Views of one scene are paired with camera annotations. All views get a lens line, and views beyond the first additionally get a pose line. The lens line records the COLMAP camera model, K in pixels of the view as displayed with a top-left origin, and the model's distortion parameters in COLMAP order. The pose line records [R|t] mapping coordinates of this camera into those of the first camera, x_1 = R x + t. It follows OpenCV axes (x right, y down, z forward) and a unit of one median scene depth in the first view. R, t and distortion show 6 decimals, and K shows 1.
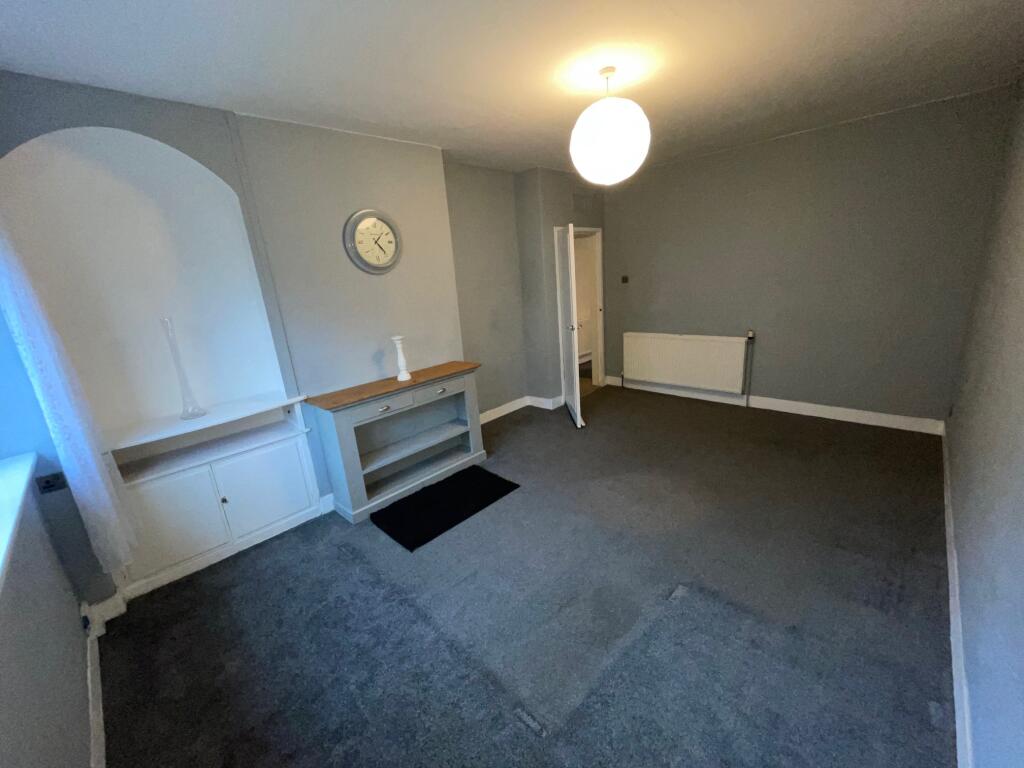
lens RADIAL K [[411.2, 0, 507.9], [0, 411.2, 387.5], [0, 0, 1]] dist [-0.000277, 0.000002]
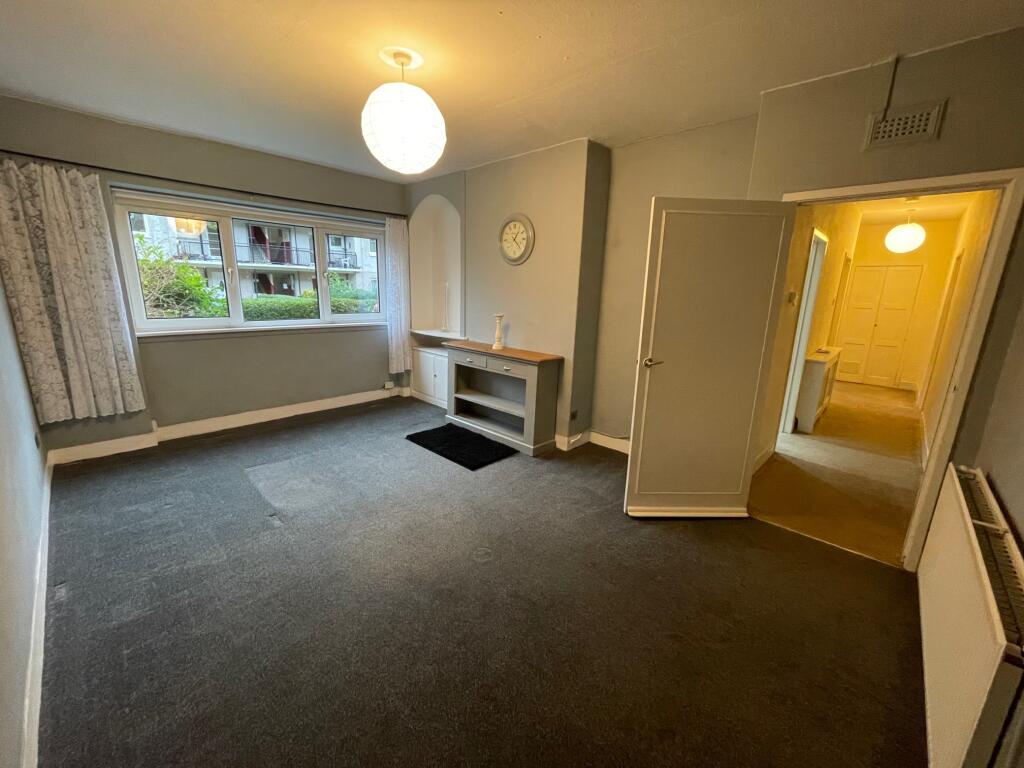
lens RADIAL K [[411.2, 0, 508.3], [0, 411.2, 379.5], [0, 0, 1]] dist [-0.000277, 0.000002]
pose [[0.004742, 0.309438, -0.950908, 0.992683], [-0.288114, 0.911017, 0.295021, -0.322673], [0.957584, 0.272571, 0.093473, 0.959227]]
